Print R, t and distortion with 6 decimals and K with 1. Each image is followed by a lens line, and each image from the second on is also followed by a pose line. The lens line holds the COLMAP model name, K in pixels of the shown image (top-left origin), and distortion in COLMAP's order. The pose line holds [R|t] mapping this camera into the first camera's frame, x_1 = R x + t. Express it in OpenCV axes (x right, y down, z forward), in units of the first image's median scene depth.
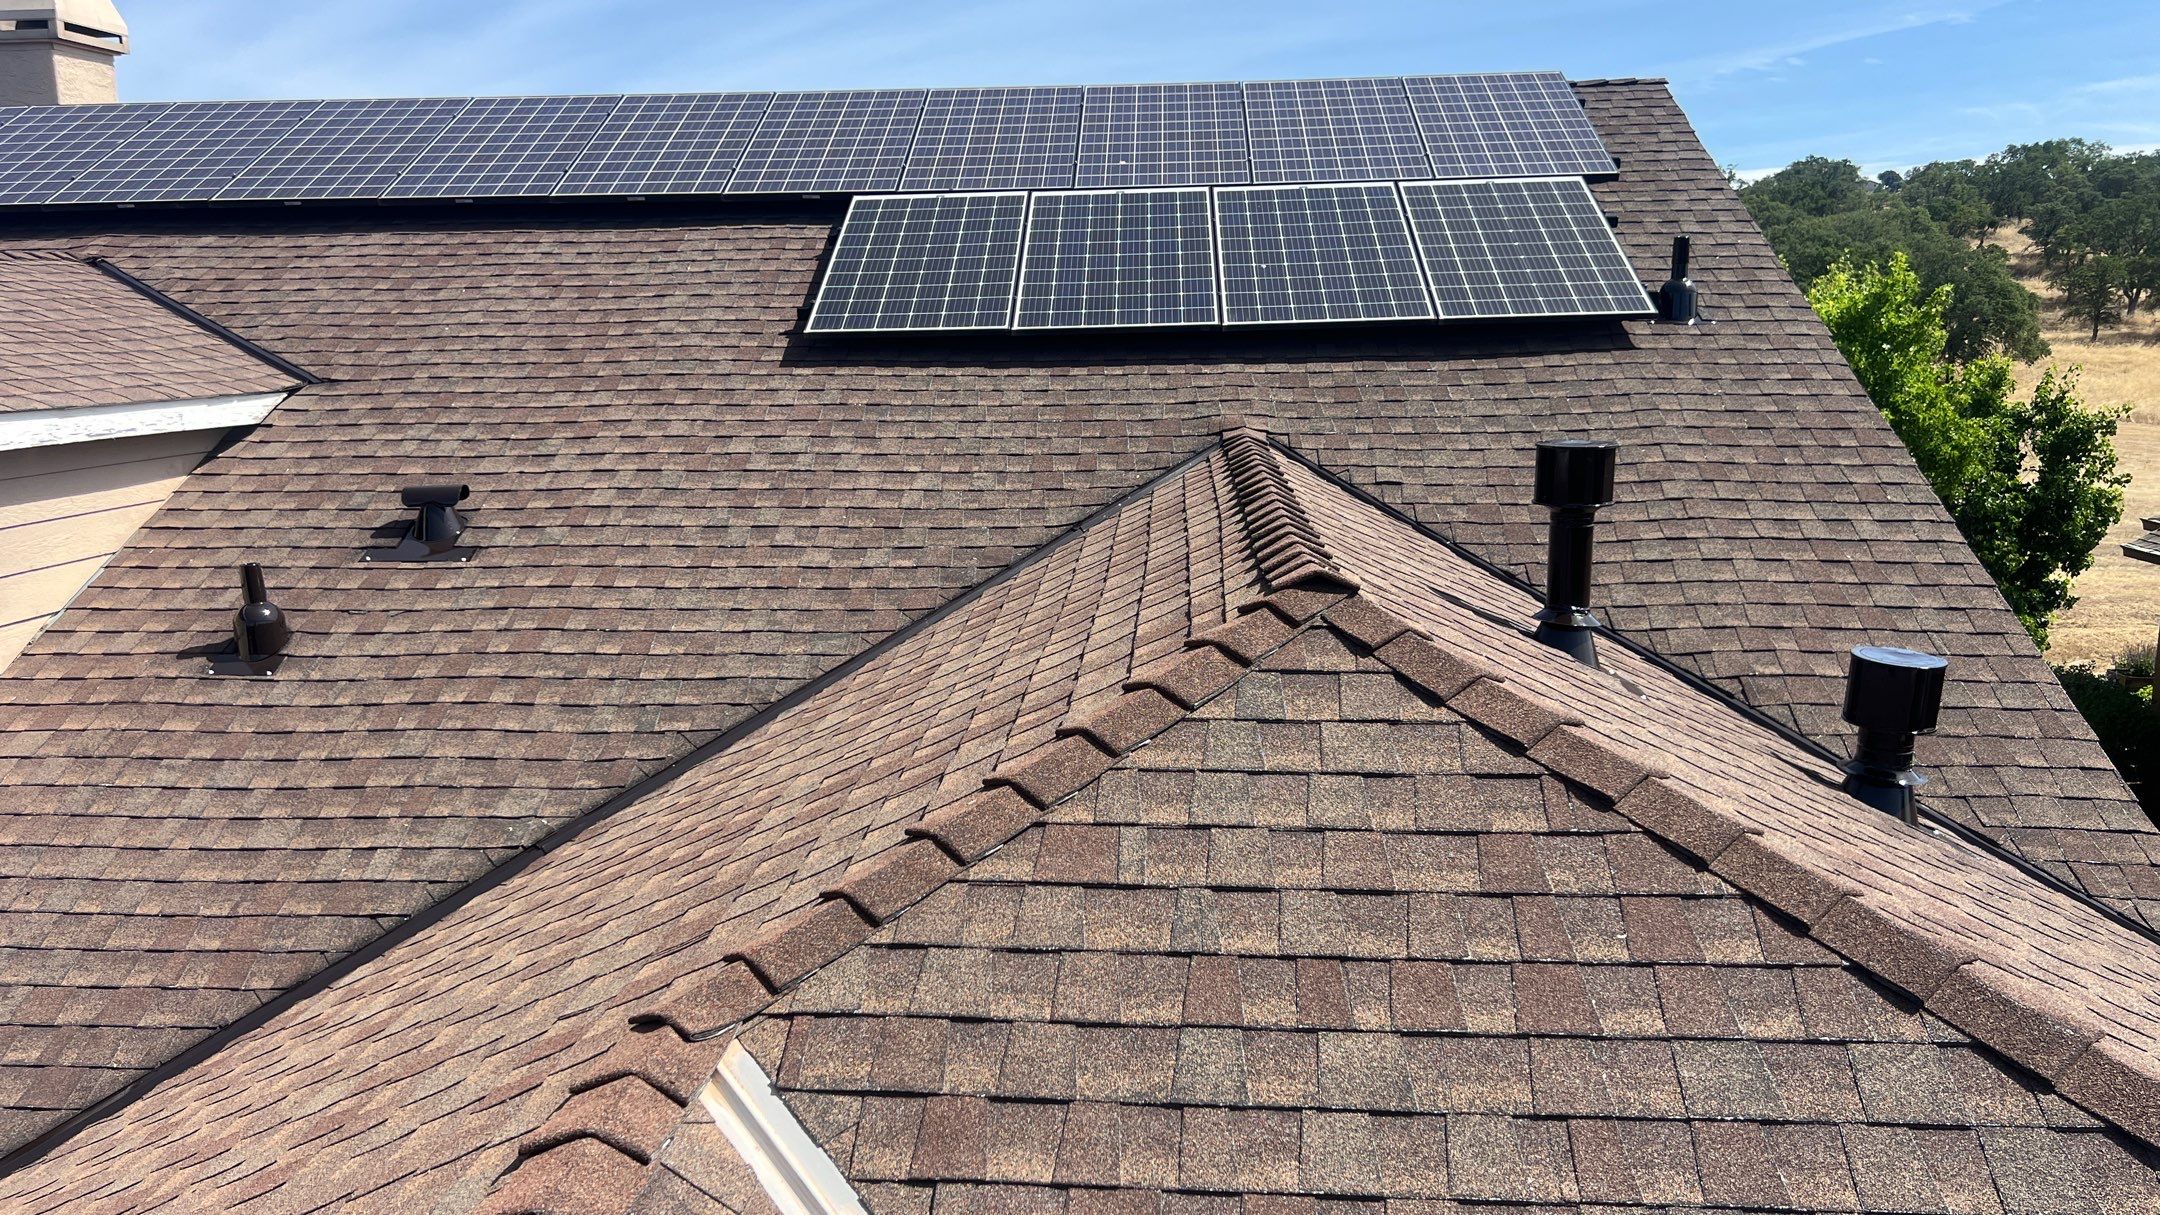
lens RADIAL K [[1631.9, 0, 1049.6], [0, 1631.9, 624.1], [0, 0, 1]] dist [0.065706, -0.083266]
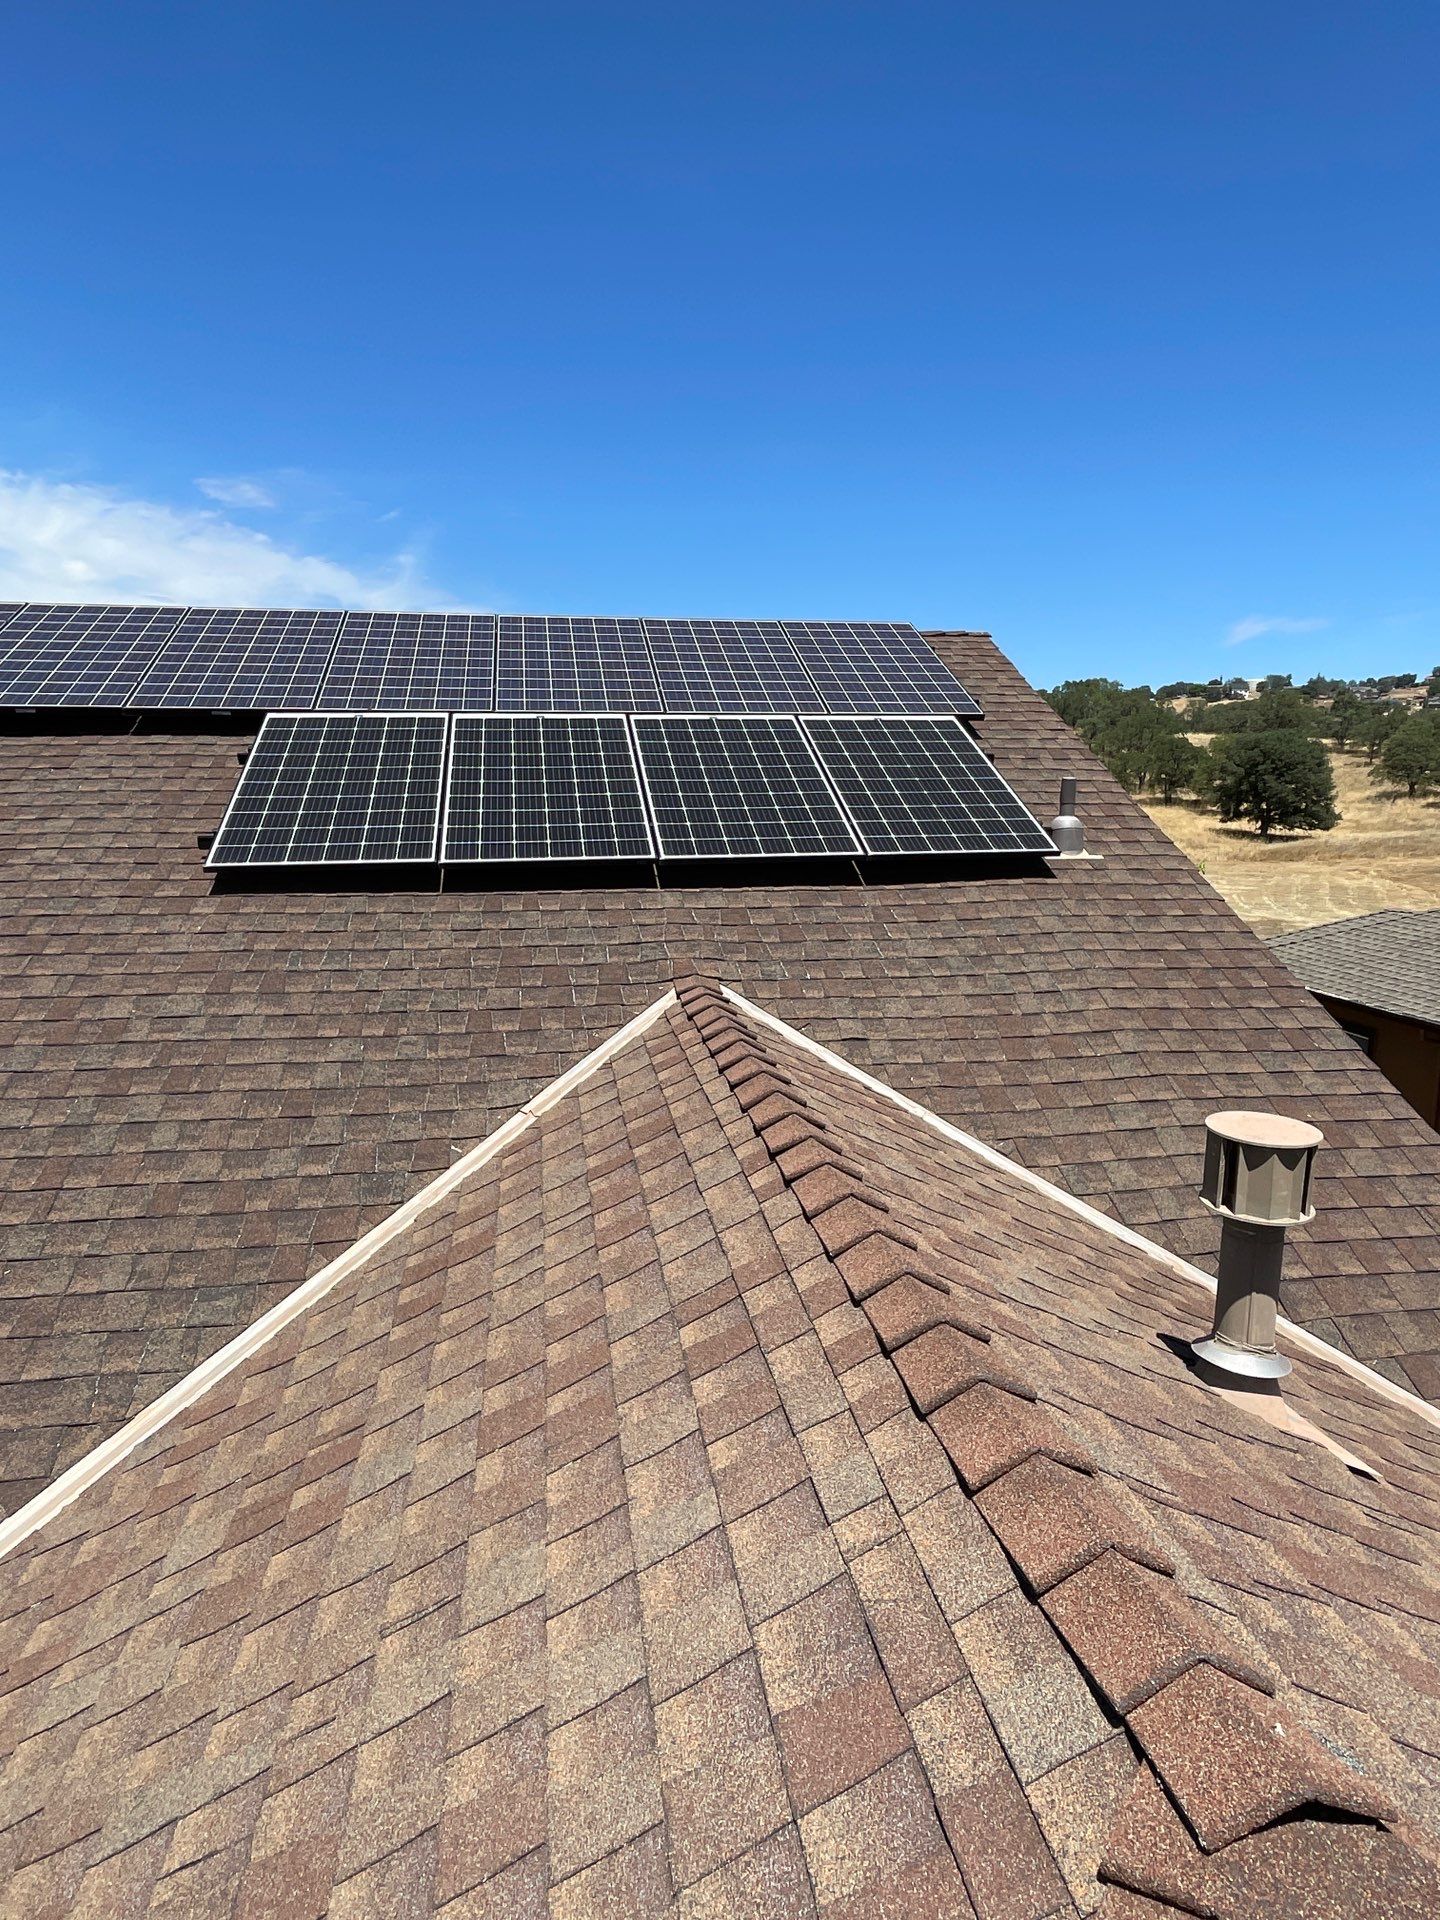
lens RADIAL K [[1129.3, 0, 728.8], [0, 1129.3, 962.5], [0, 0, 1]] dist [-0.003588, -0.001238]
pose [[0.971497, -0.025565, 0.235667, -0.015347], [0.030845, 0.999348, -0.018746, -0.104809], [-0.235035, 0.025481, 0.971653, 0.324204]]
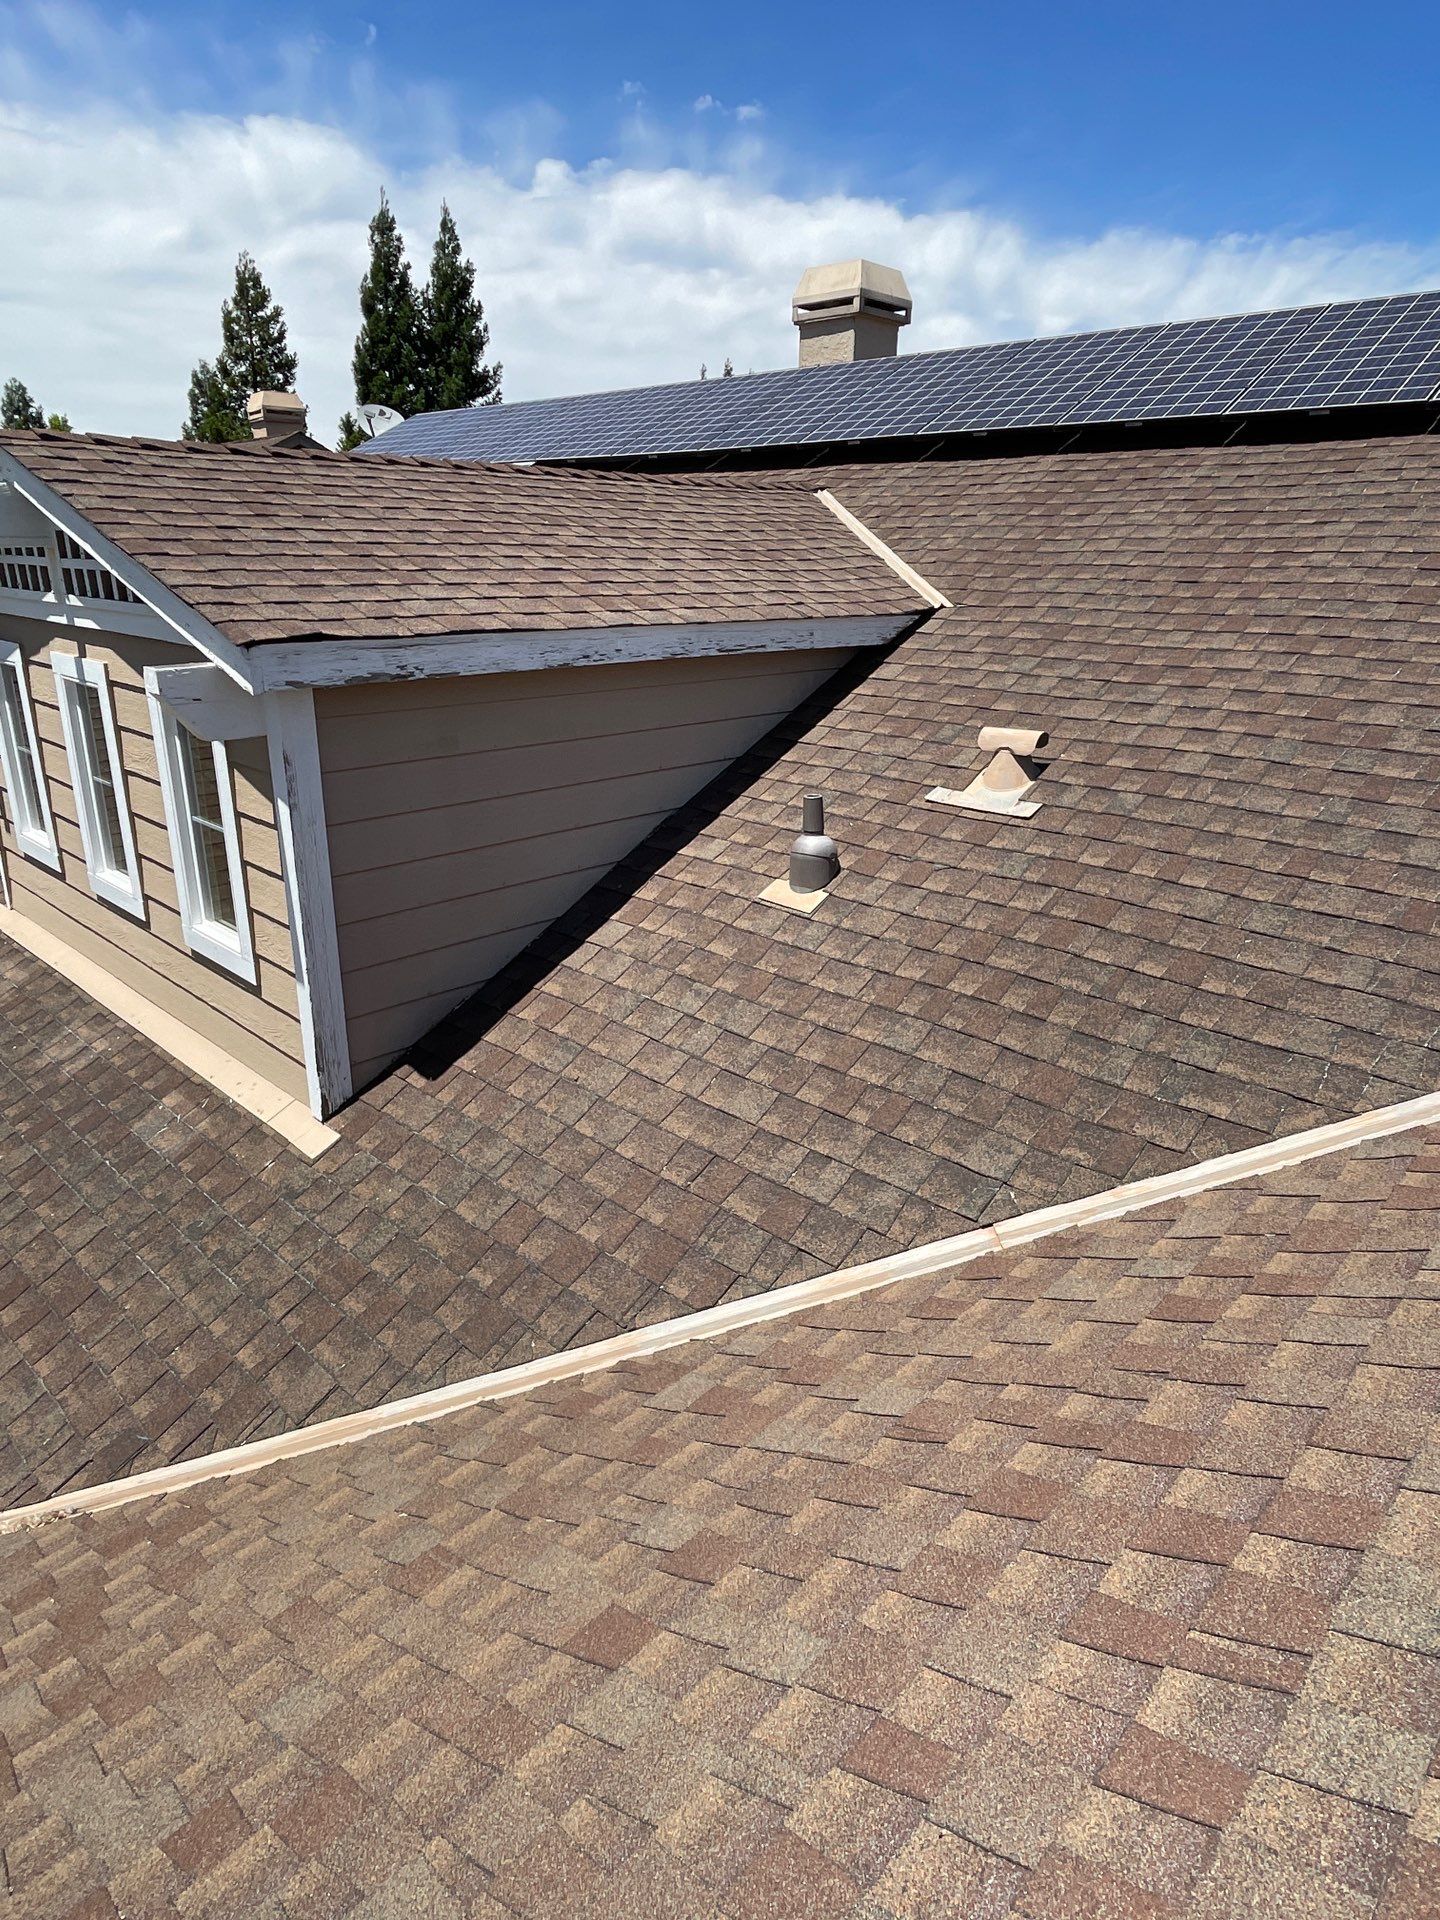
lens RADIAL K [[1129.3, 0, 728.9], [0, 1129.3, 965.7], [0, 0, 1]] dist [-0.003588, -0.001238]
pose [[0.777277, 0.237420, -0.582642, -0.082985], [-0.137495, 0.967782, 0.210934, -0.059187], [0.613950, -0.083844, 0.784879, 0.339775]]
